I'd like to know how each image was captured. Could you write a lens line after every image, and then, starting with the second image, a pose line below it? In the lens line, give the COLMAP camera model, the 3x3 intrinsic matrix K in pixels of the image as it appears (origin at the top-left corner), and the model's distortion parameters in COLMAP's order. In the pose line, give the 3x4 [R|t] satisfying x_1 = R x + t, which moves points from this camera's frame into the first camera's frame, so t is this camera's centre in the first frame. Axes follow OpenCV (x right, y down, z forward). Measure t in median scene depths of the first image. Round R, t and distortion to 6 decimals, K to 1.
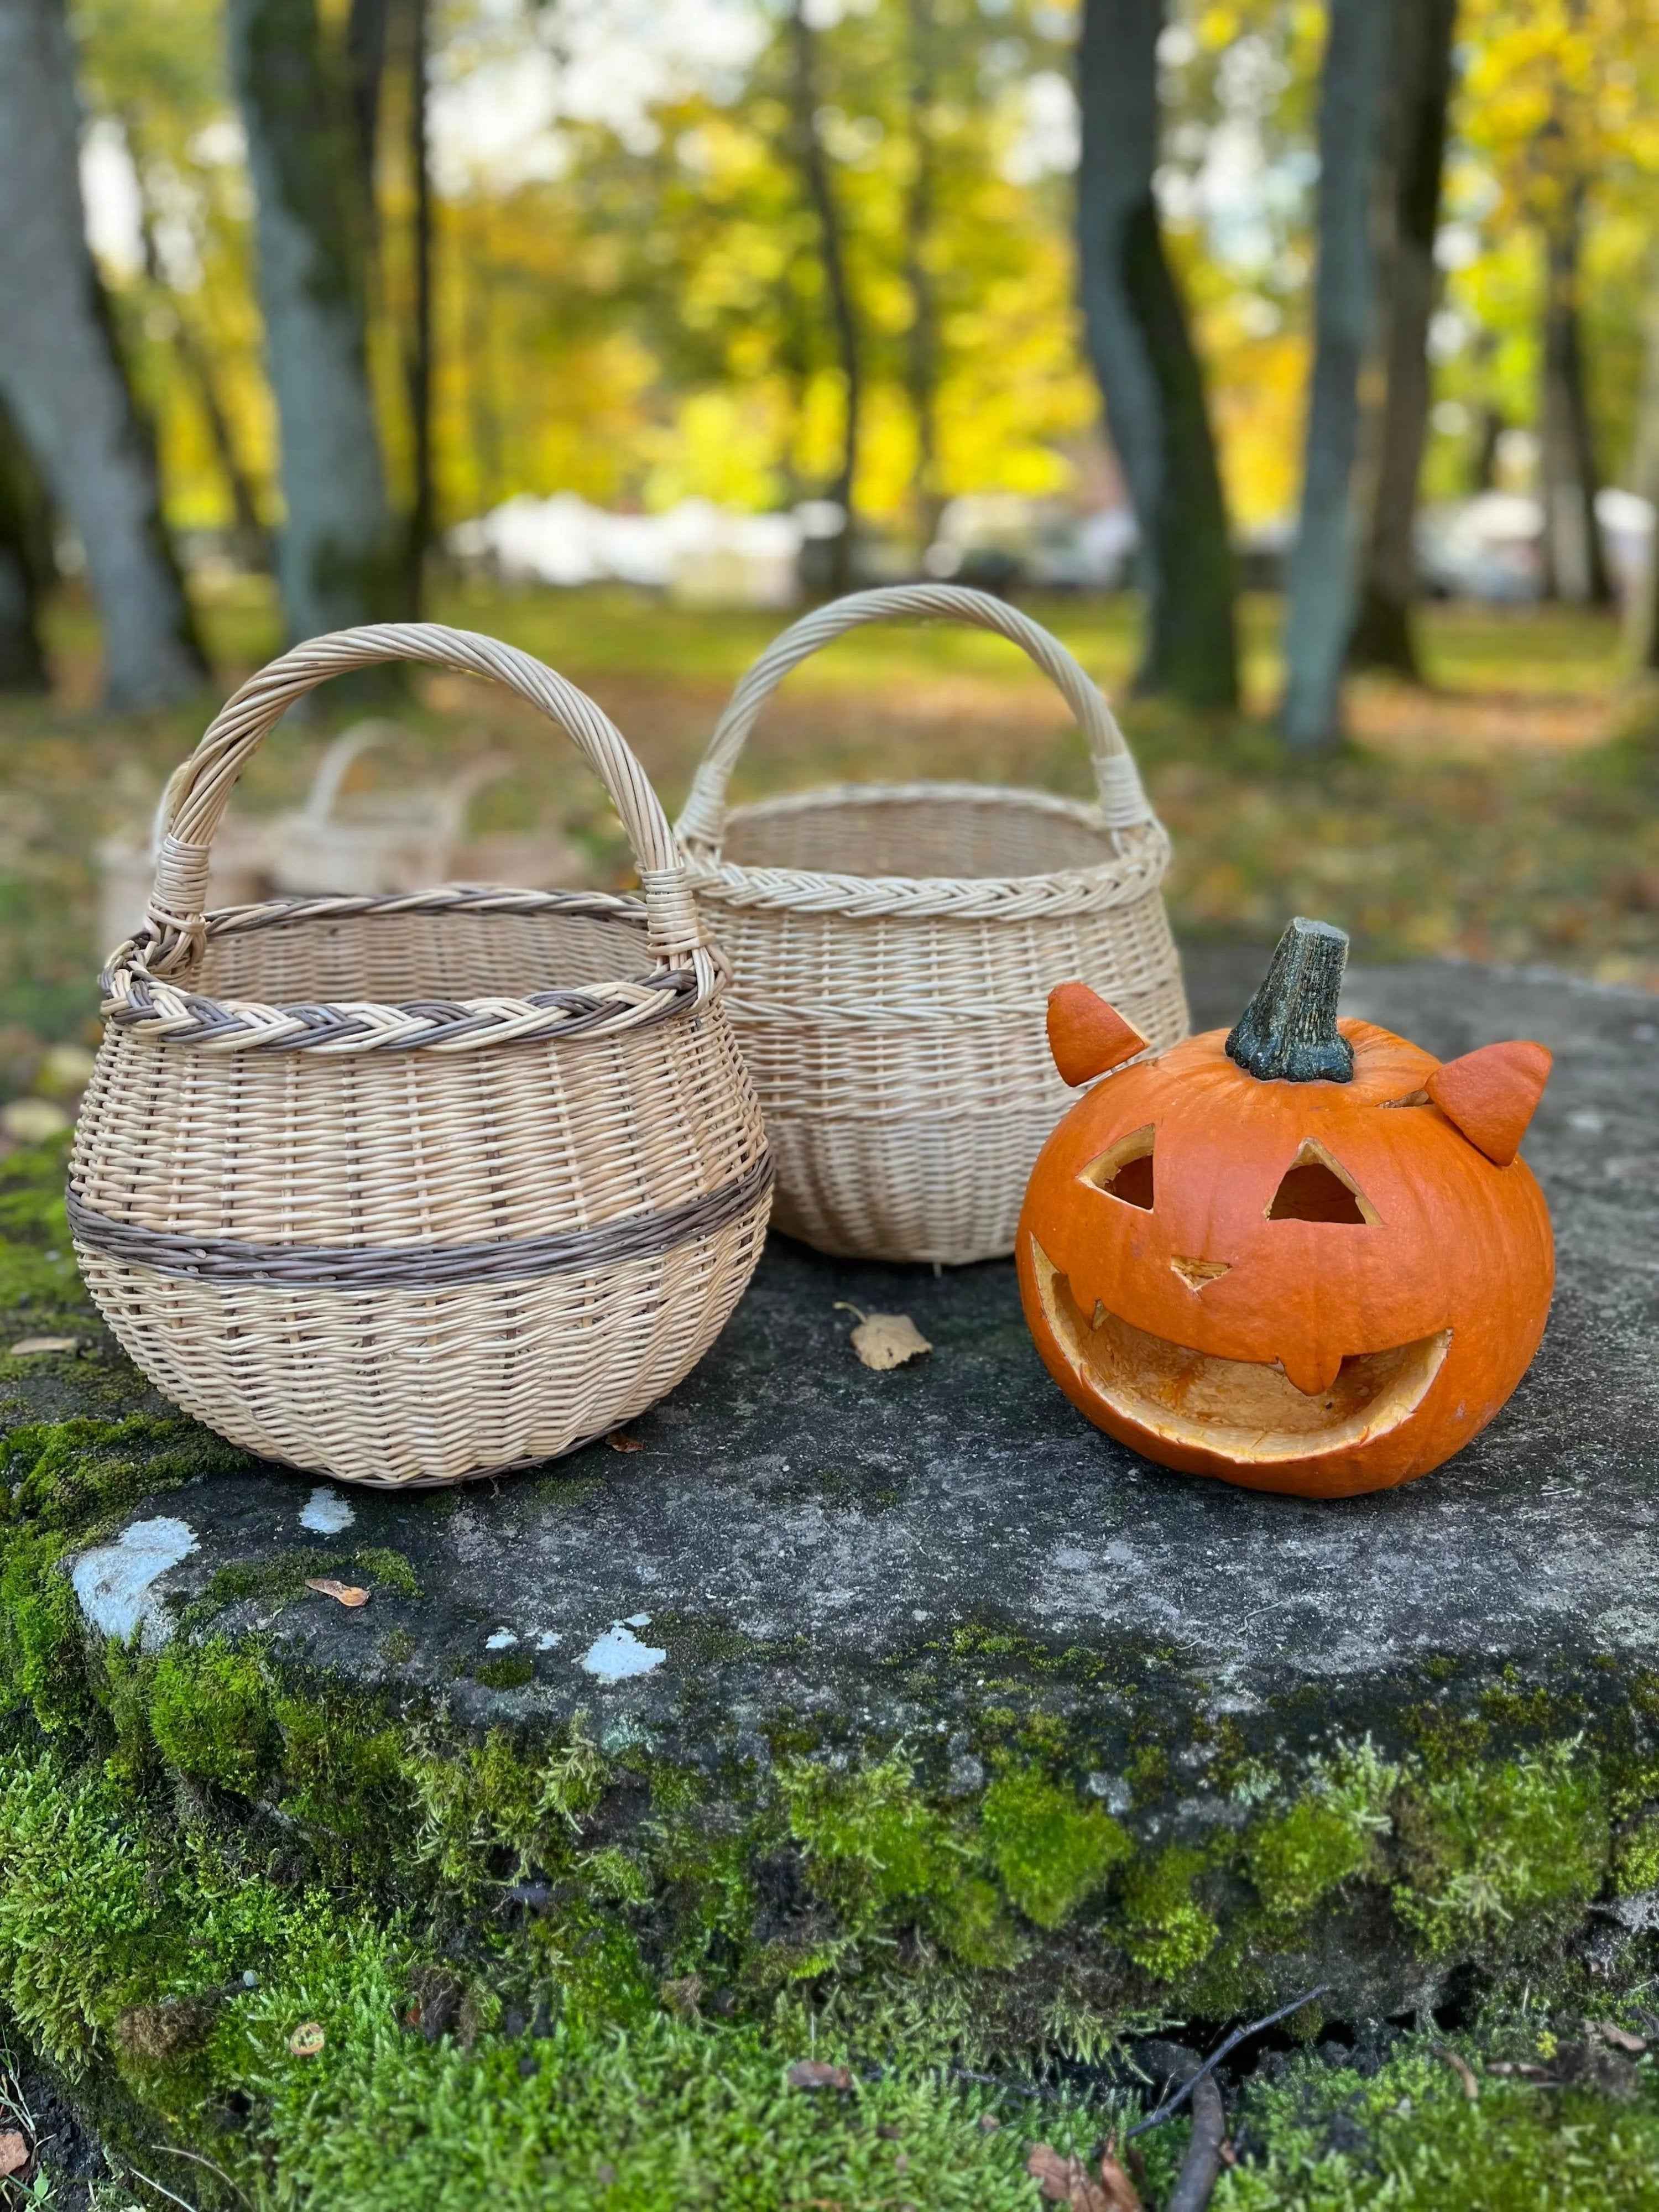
lens RADIAL K [[1639.3, 0, 846.1], [0, 1639.3, 1113.8], [0, 0, 1]] dist [0.033987, -0.060188]
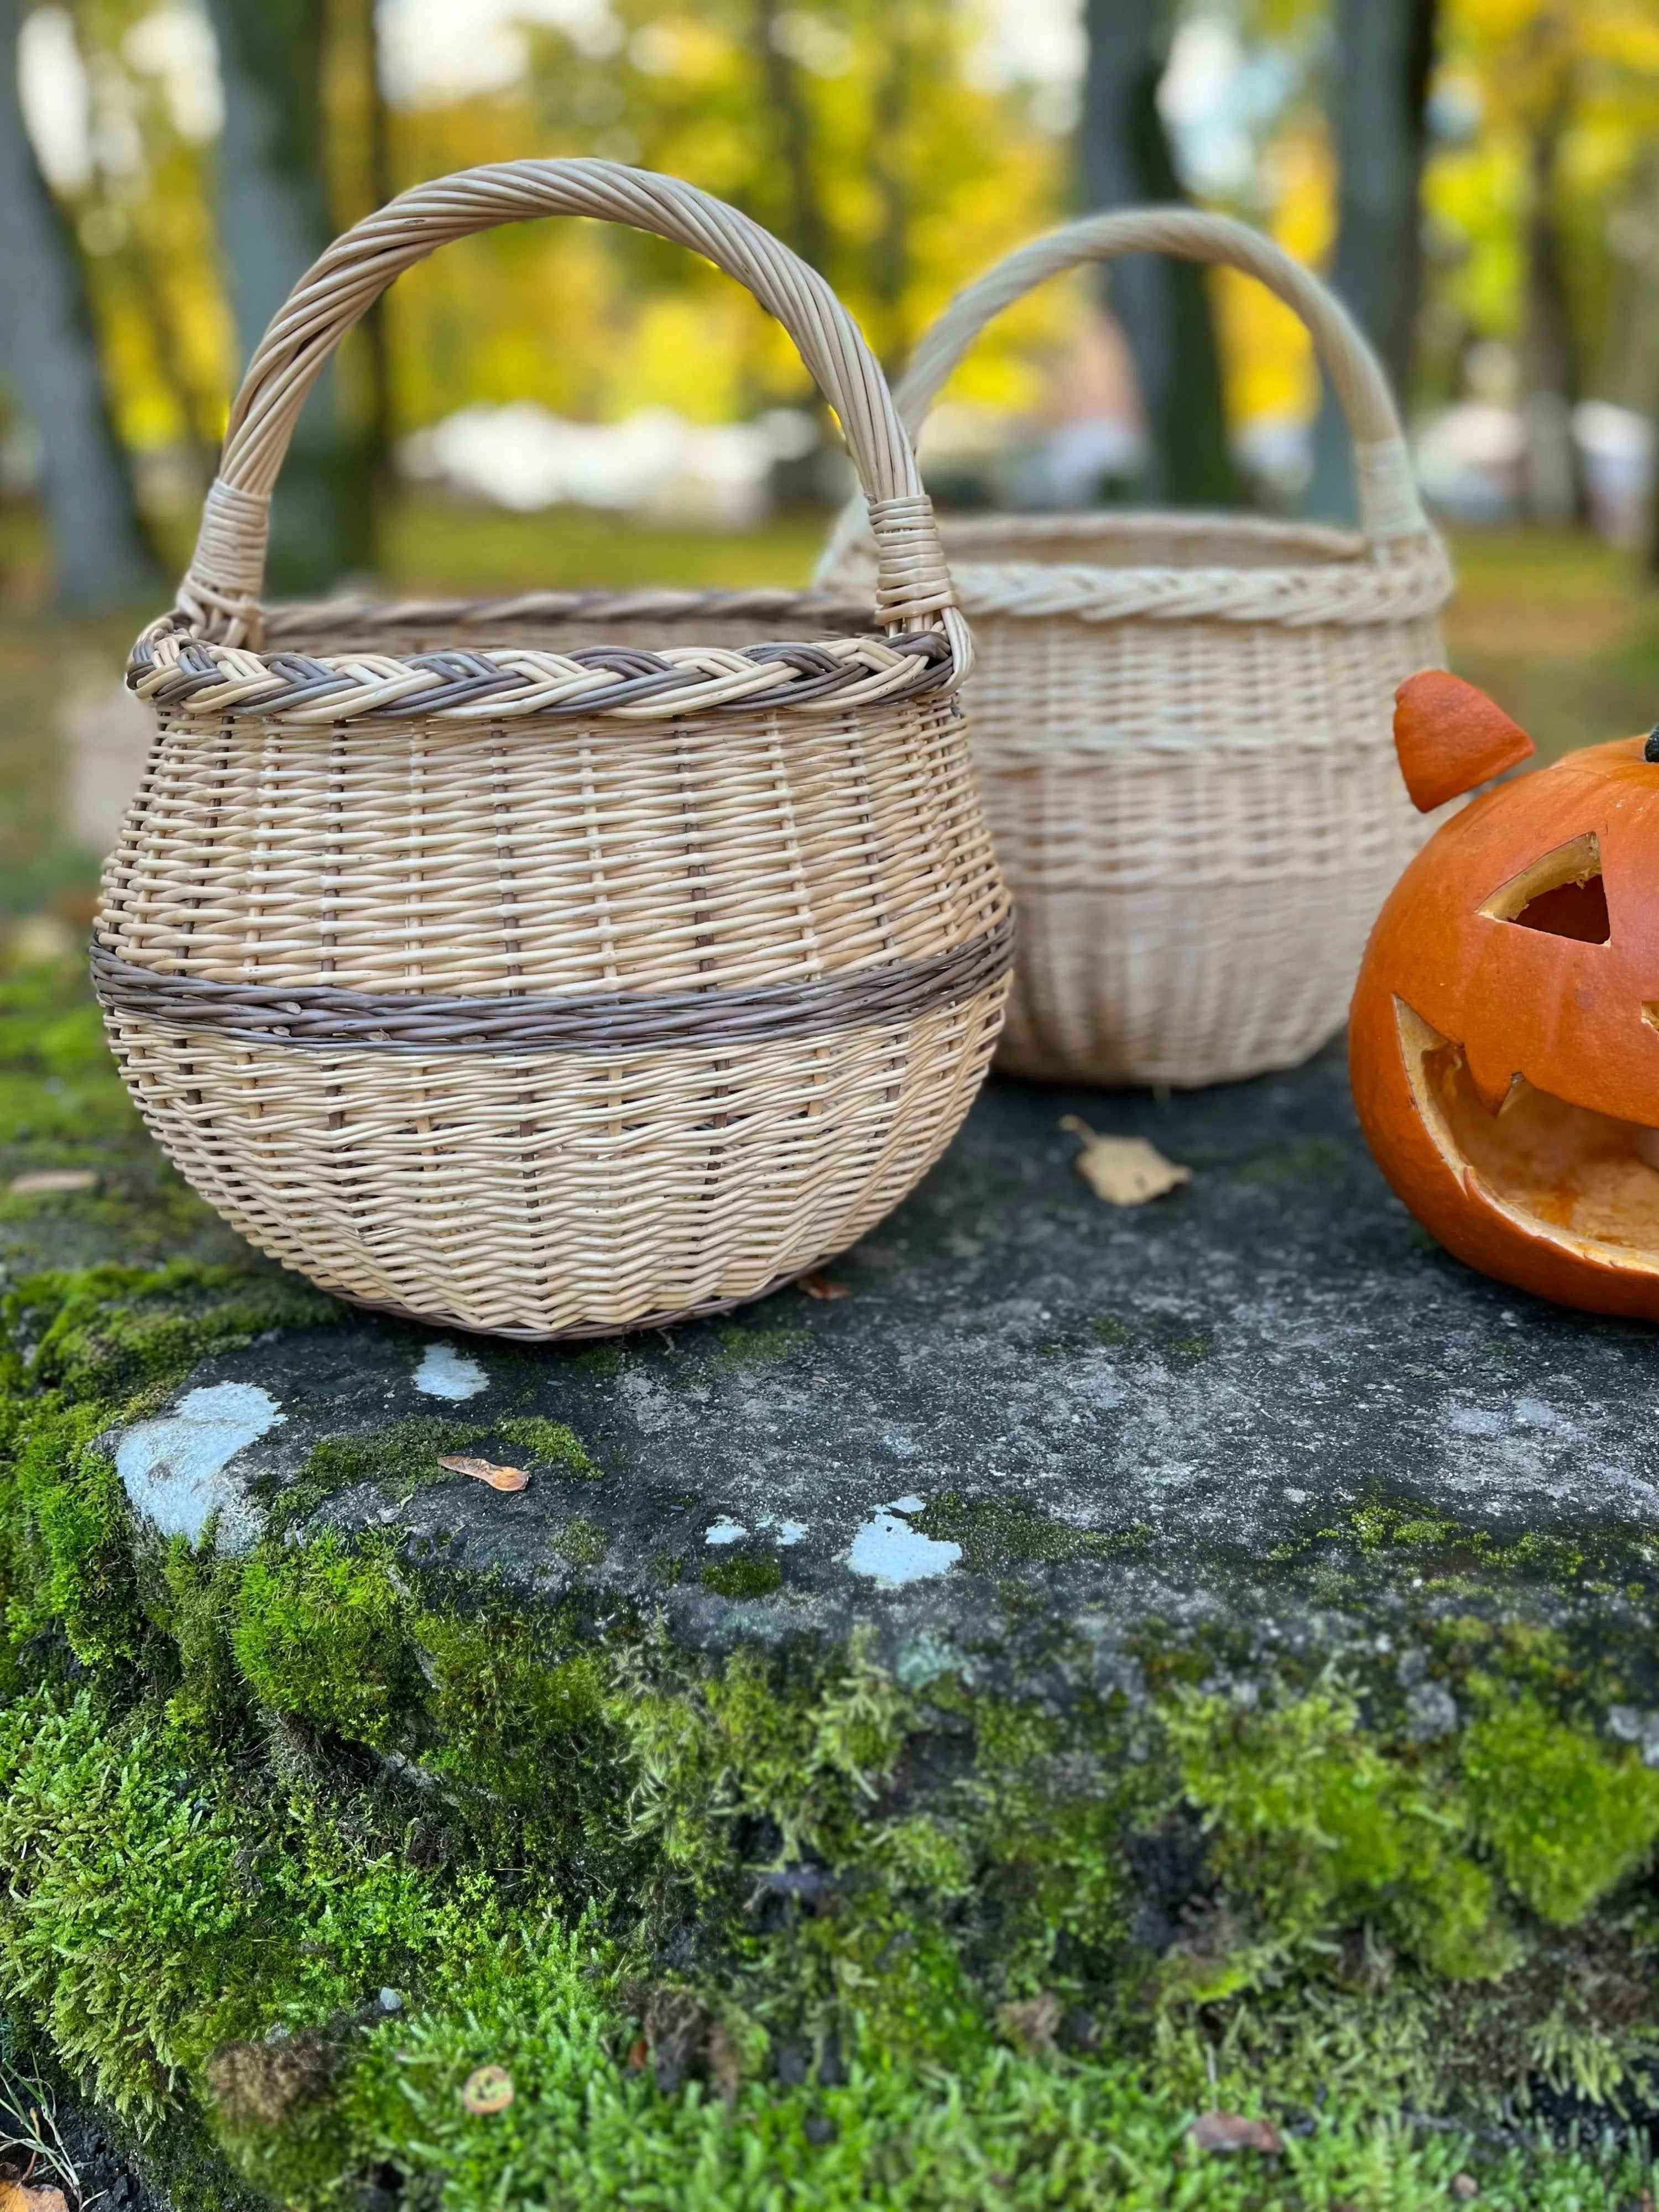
lens RADIAL K [[1639.3, 0, 838.5], [0, 1639.3, 1116.4], [0, 0, 1]] dist [0.033987, -0.060188]
pose [[0.999817, -0.004400, 0.018613, -0.156851], [0.003621, 0.999124, 0.041689, 0.097144], [-0.018780, -0.041614, 0.998957, 0.257940]]
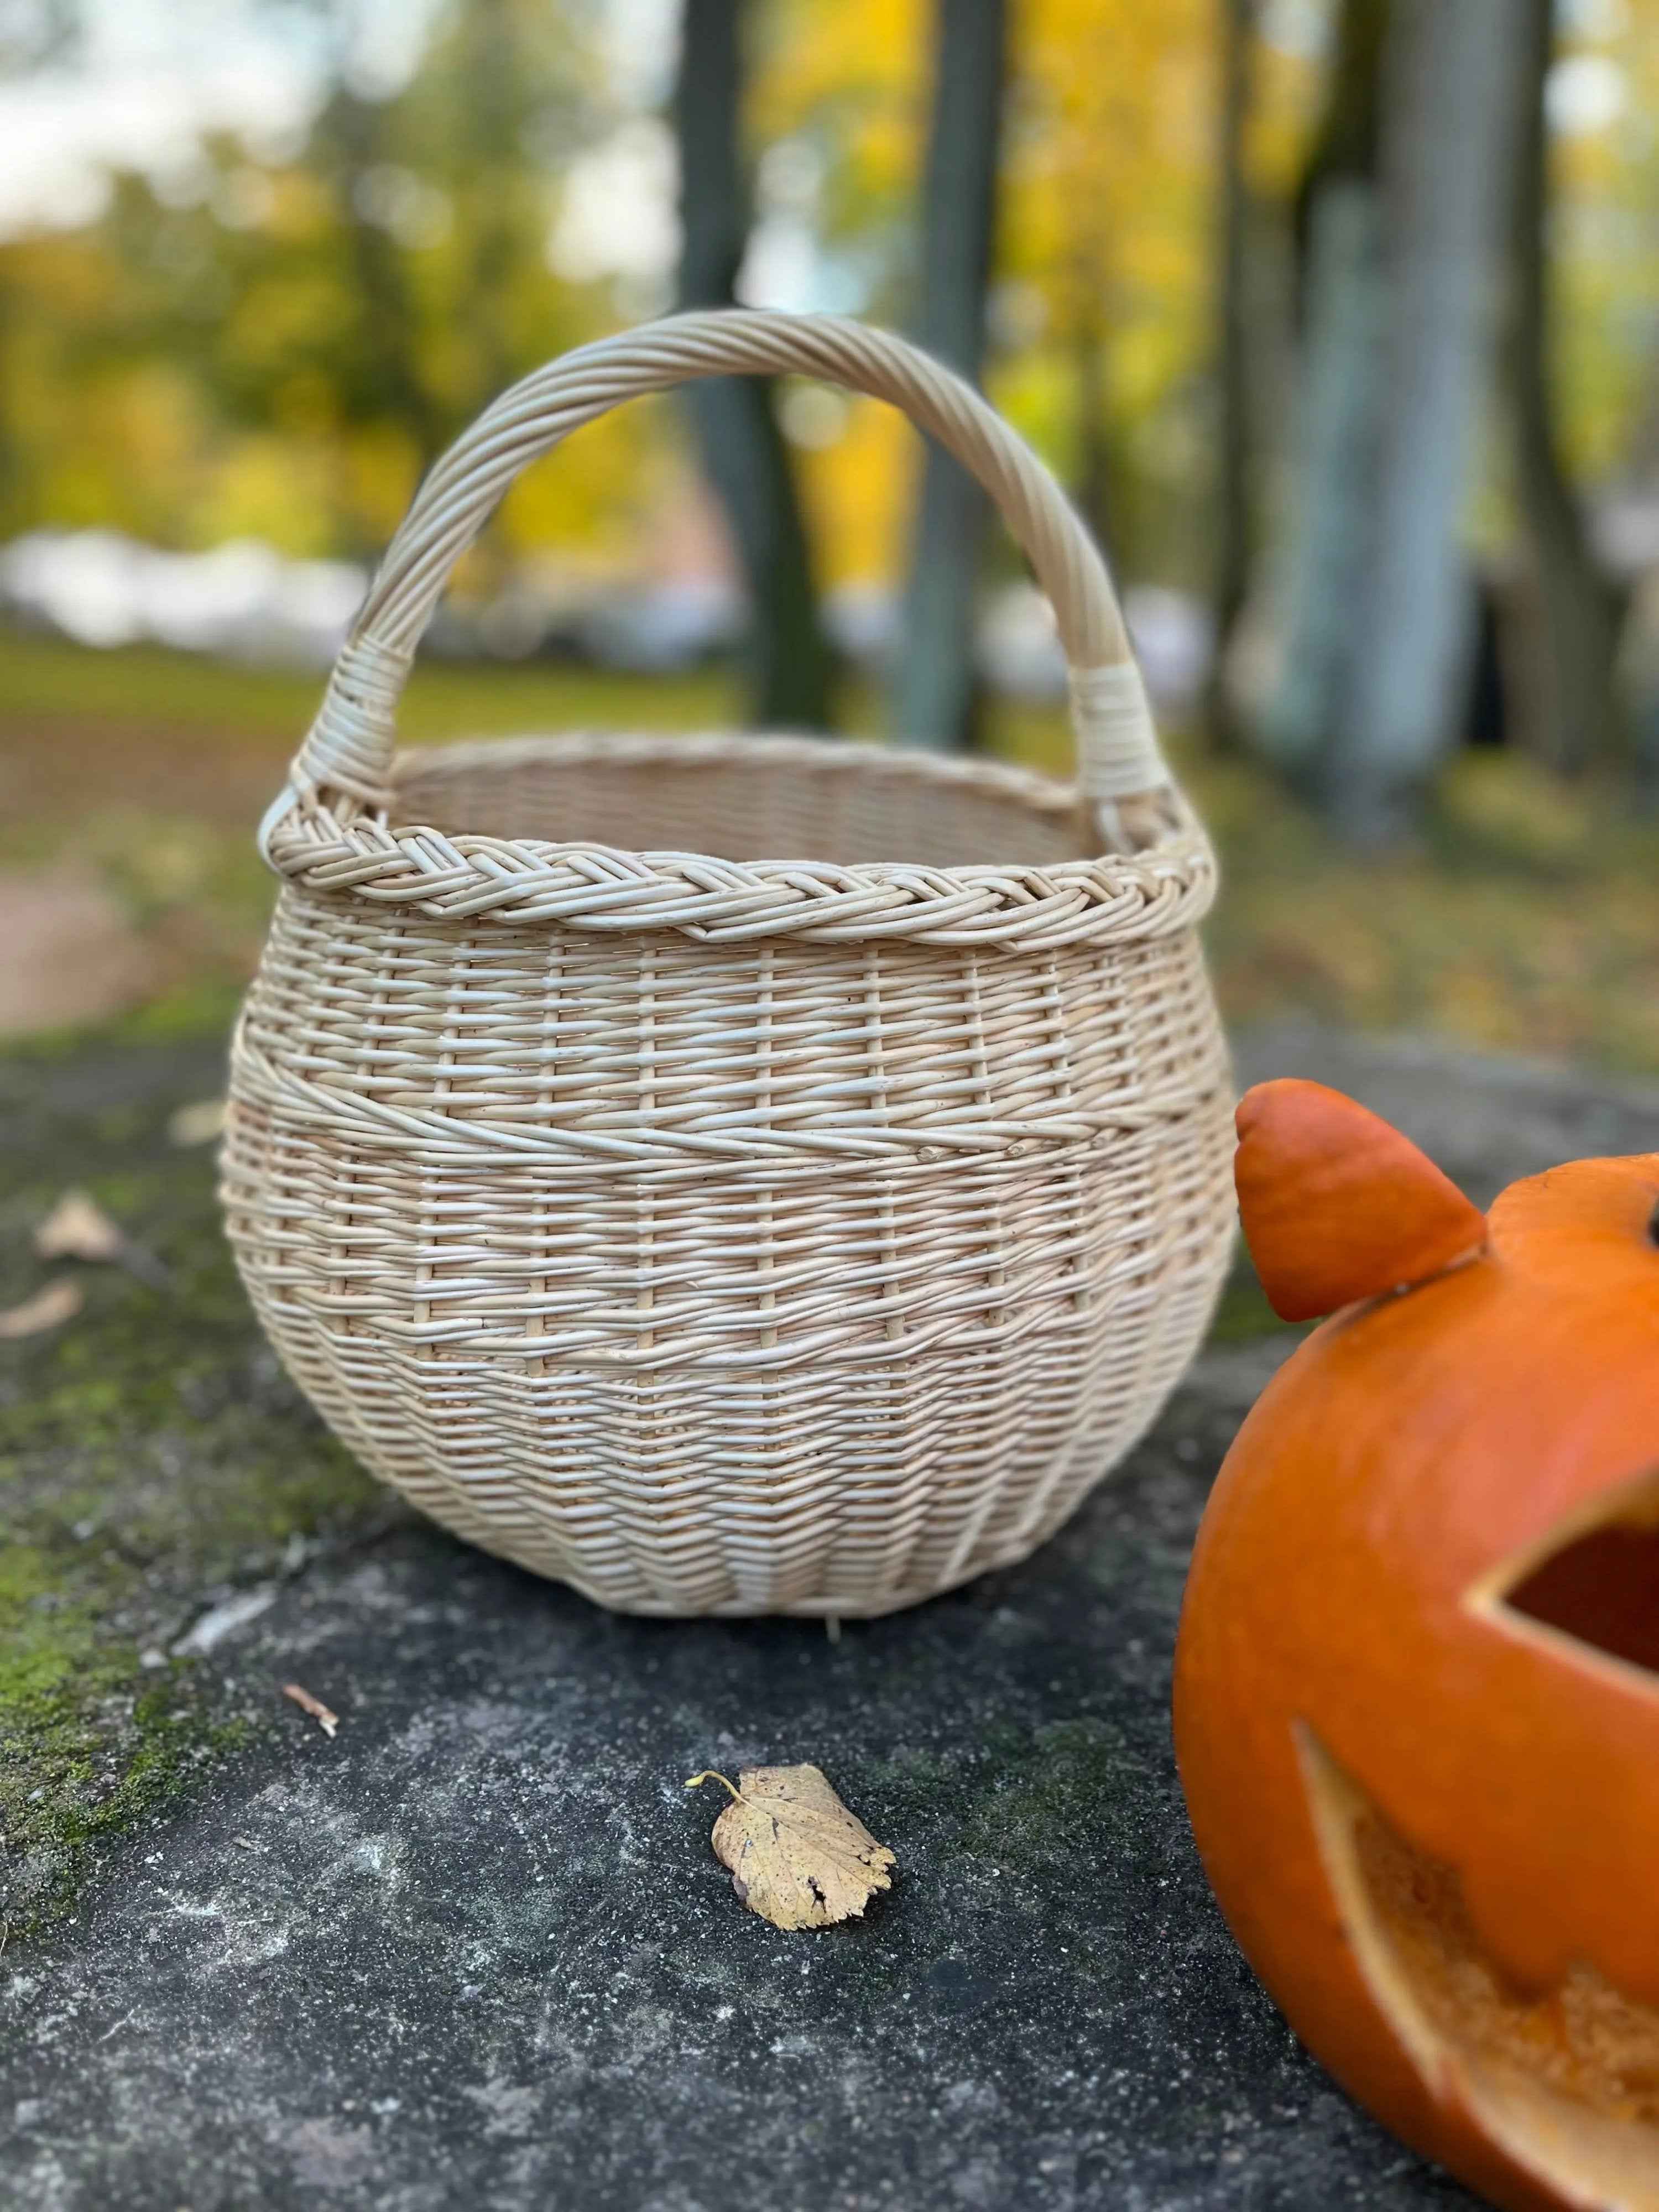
lens RADIAL K [[1639.3, 0, 829.5], [0, 1639.3, 1118.2], [0, 0, 1]] dist [0.033987, -0.060188]
pose [[0.969415, -0.015204, 0.244955, -0.092831], [0.026073, 0.998811, -0.041188, -0.058702], [-0.244038, 0.046314, 0.968659, 0.645639]]
